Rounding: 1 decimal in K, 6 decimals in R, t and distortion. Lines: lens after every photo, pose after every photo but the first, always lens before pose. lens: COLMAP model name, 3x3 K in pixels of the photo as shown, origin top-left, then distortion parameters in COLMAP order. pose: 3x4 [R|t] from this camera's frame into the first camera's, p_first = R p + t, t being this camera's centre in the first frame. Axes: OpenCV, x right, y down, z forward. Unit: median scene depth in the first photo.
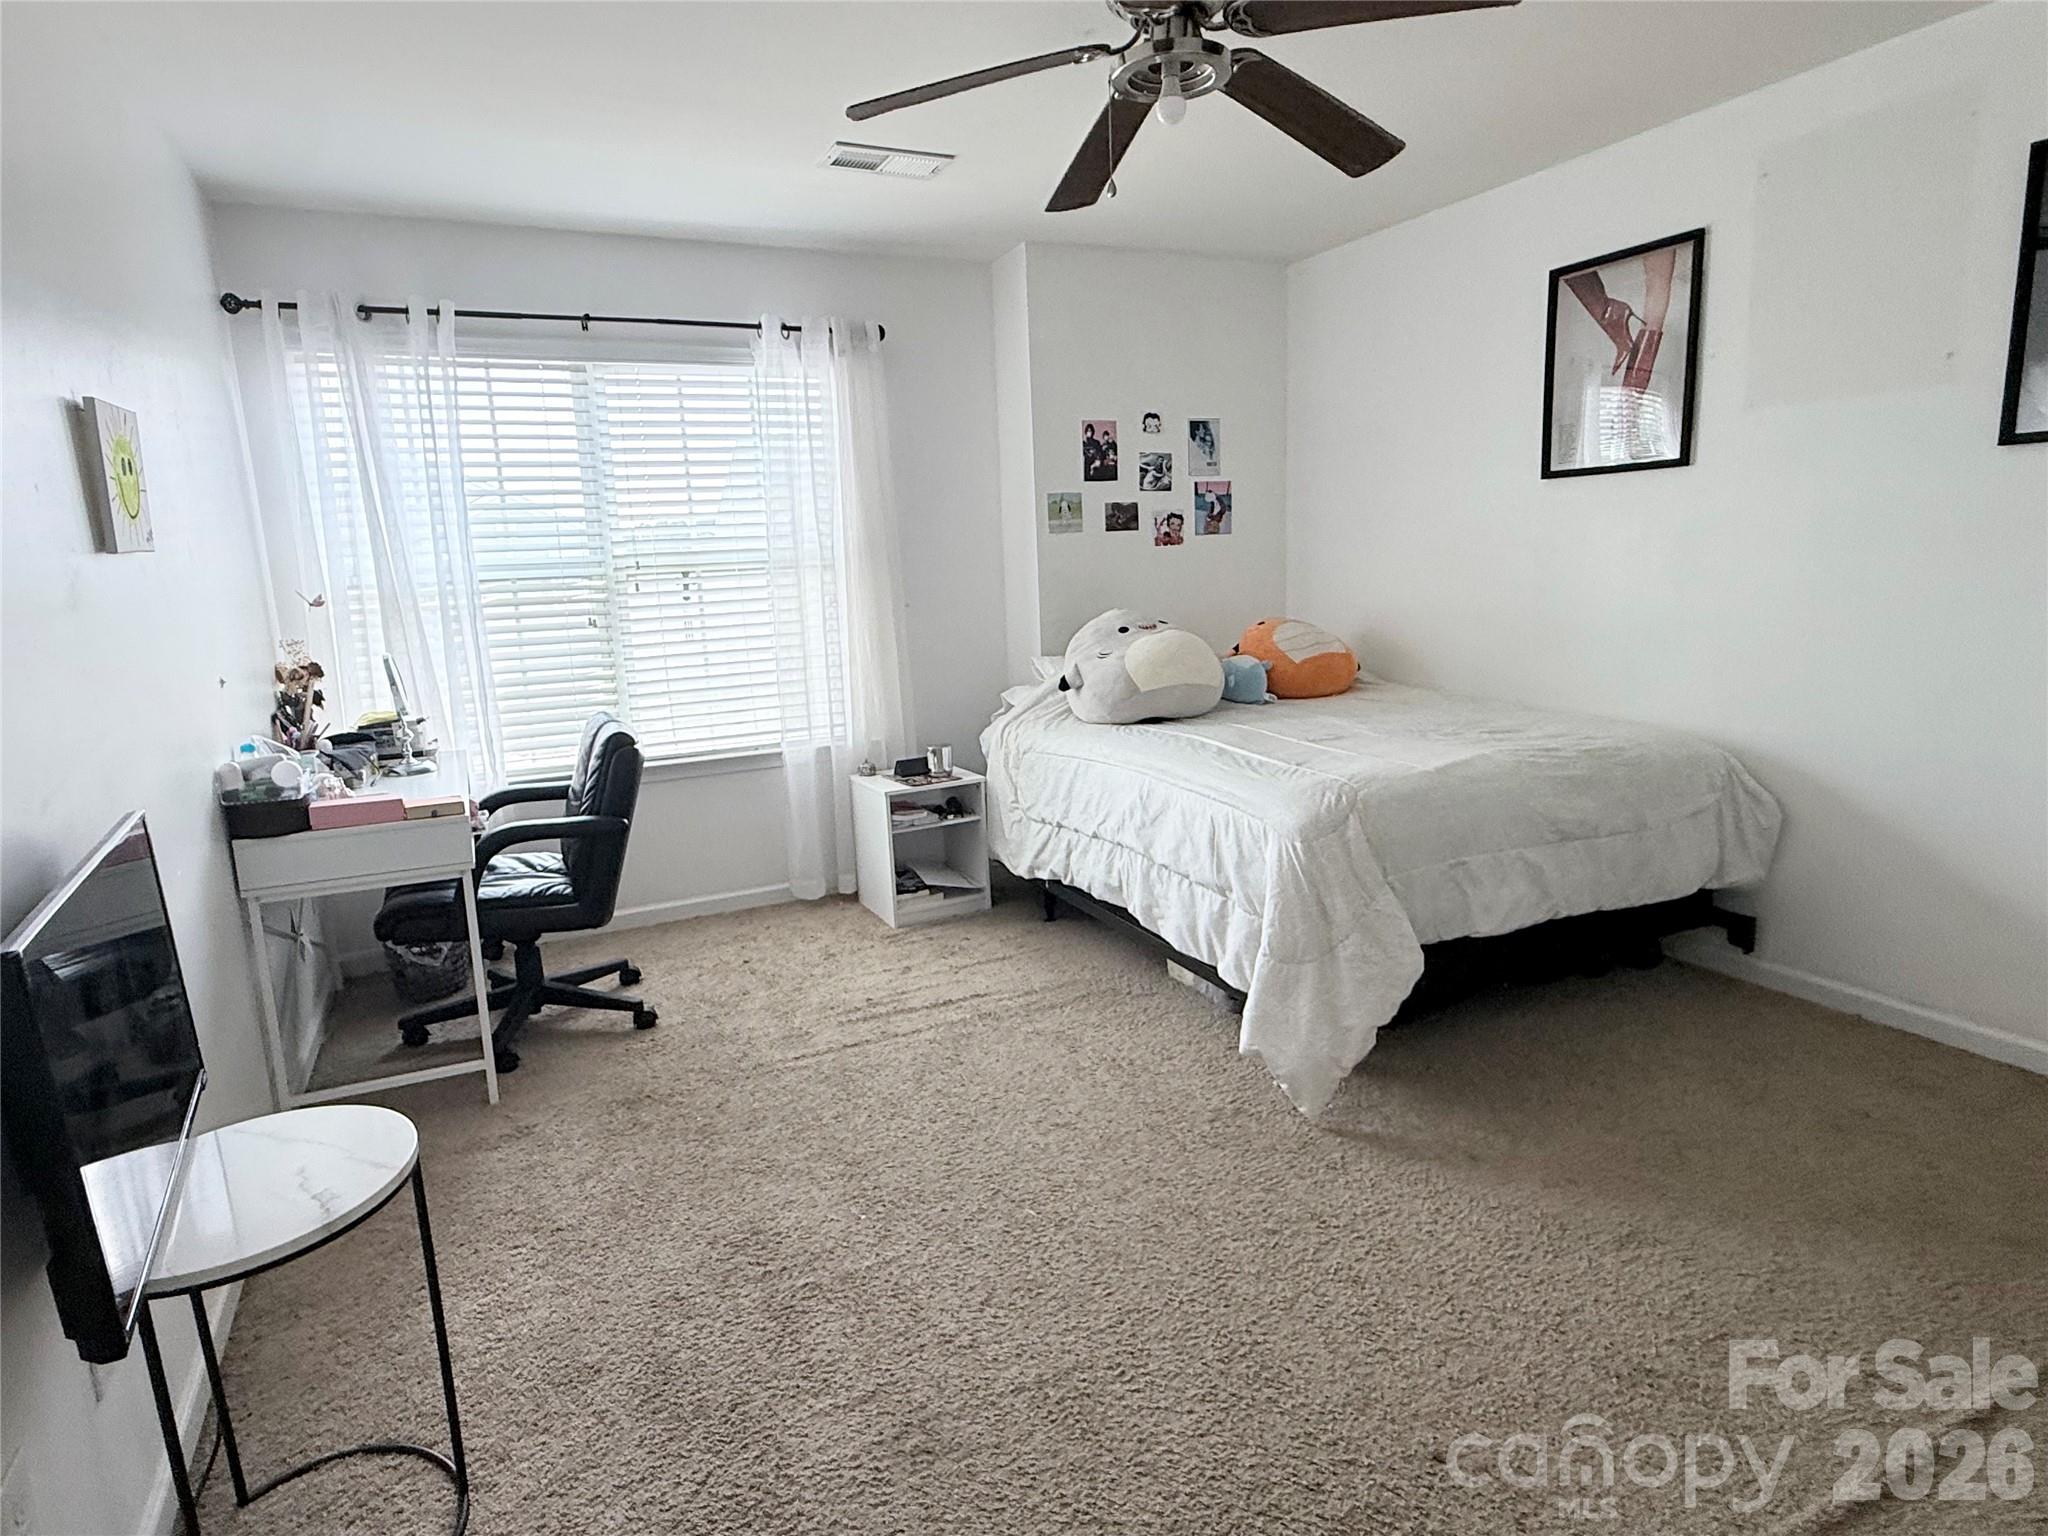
lens RADIAL K [[1161.6, 0, 1023.0], [0, 1161.6, 764.3], [0, 0, 1]] dist [0.002826, 0.000015]
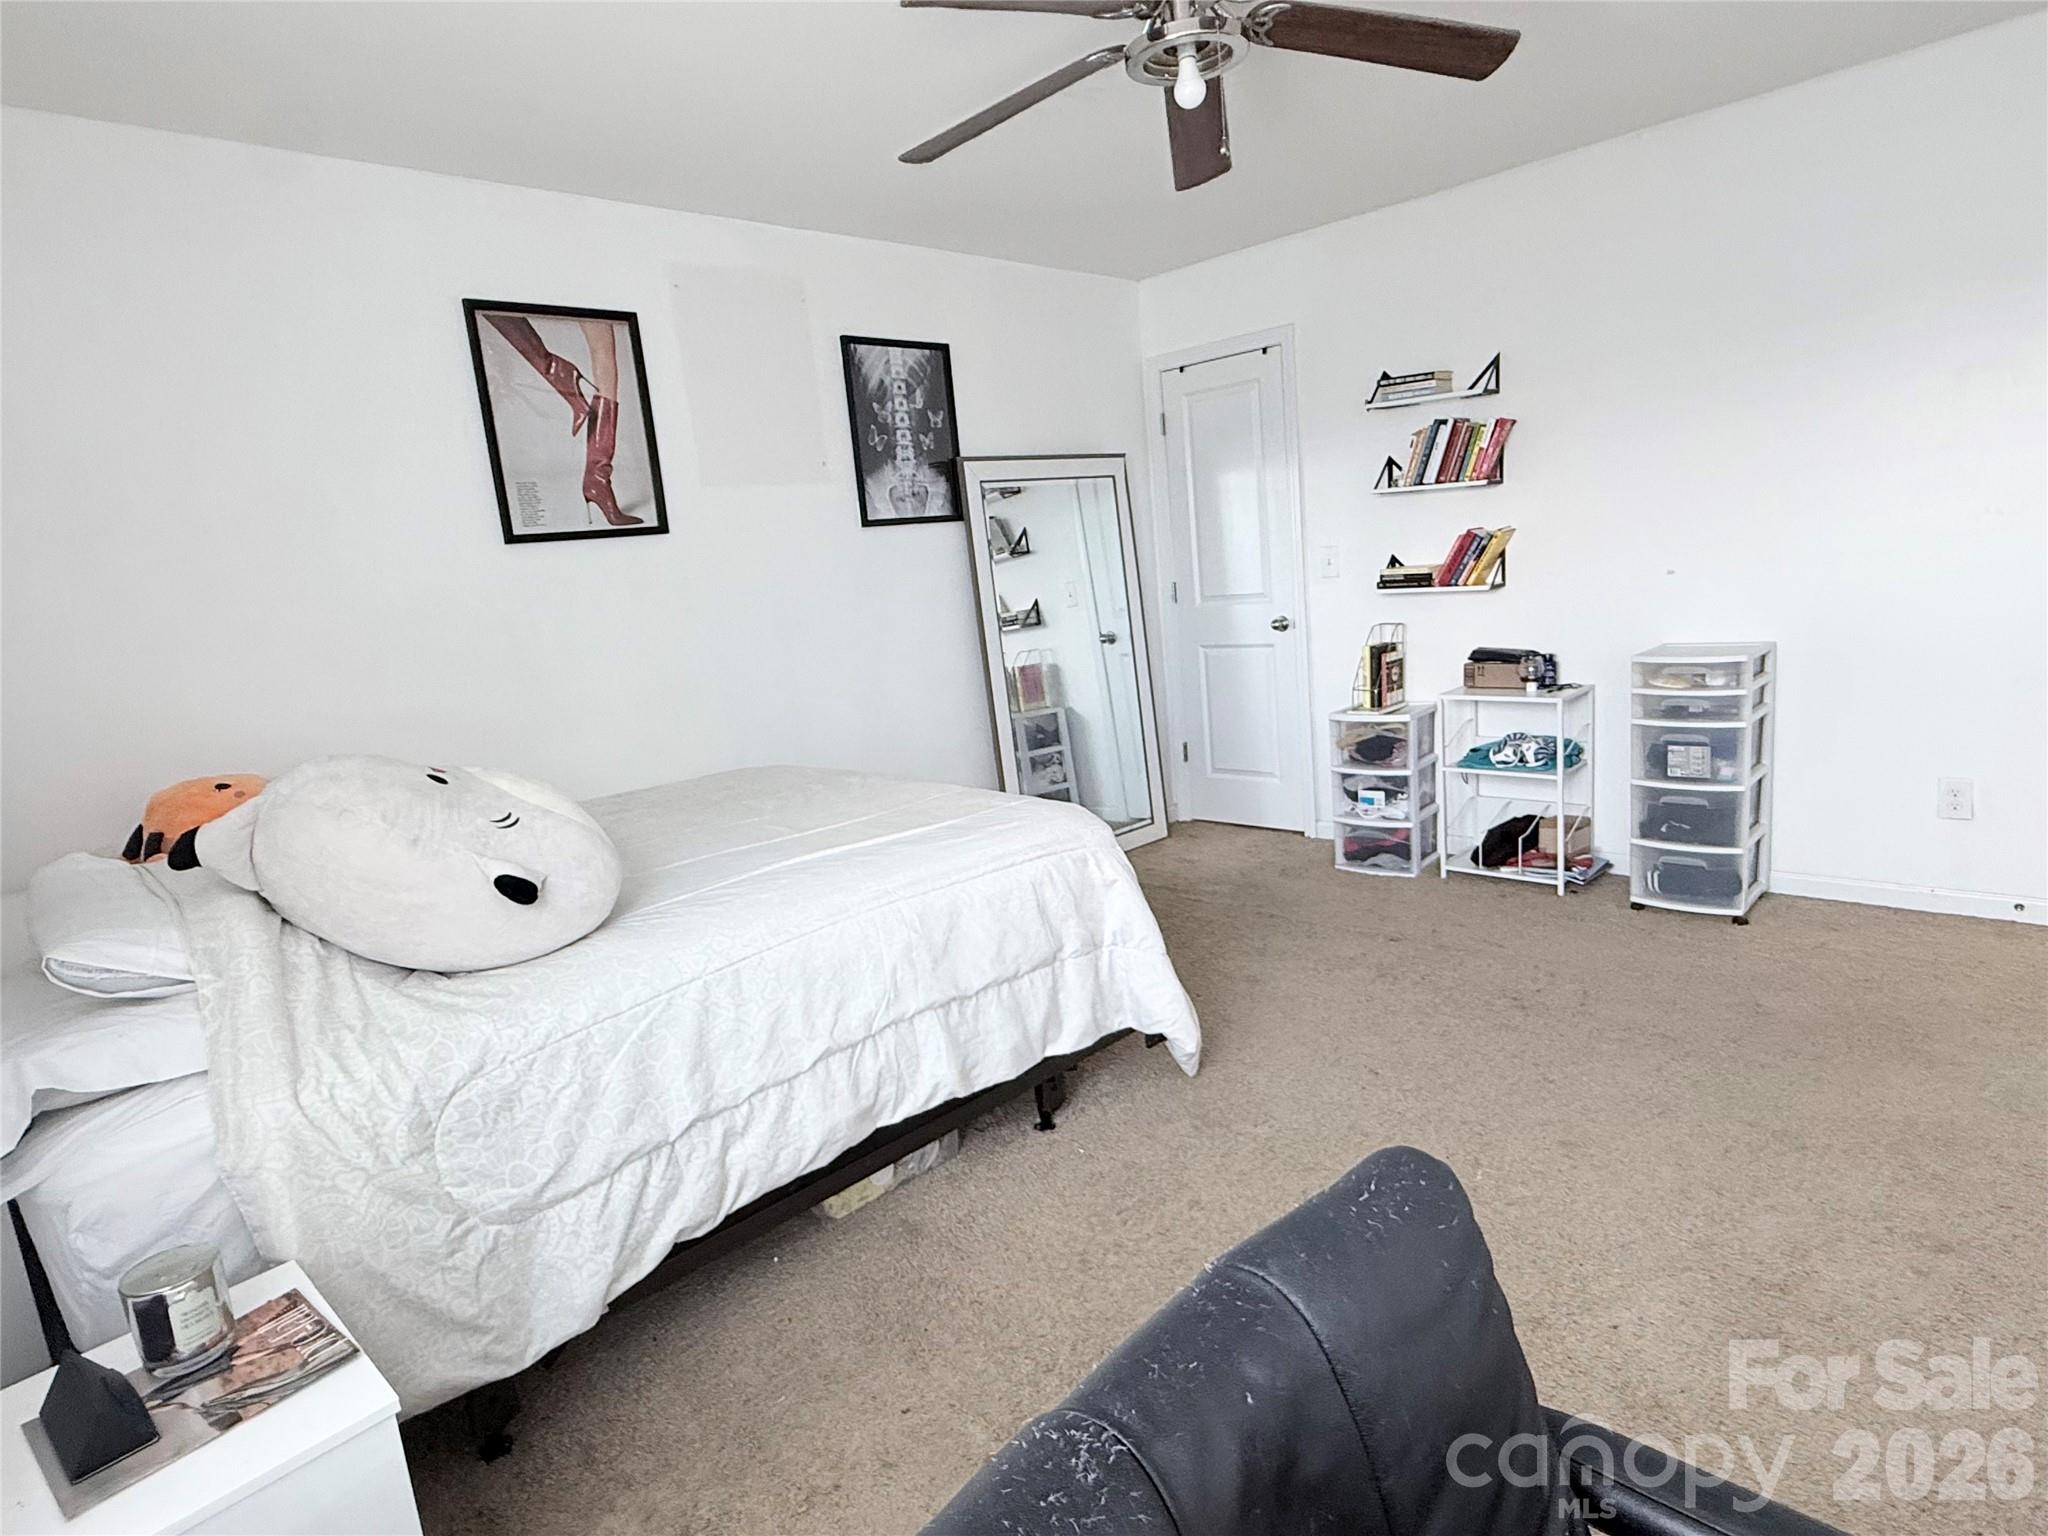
lens RADIAL K [[1161.6, 0, 1023.0], [0, 1161.6, 764.3], [0, 0, 1]] dist [0.002826, 0.000015]
pose [[-0.340513, -0.112778, 0.933452, -0.544503], [0.266219, 0.940590, 0.210754, -0.192379], [-0.901764, 0.320268, -0.290259, 1.065426]]
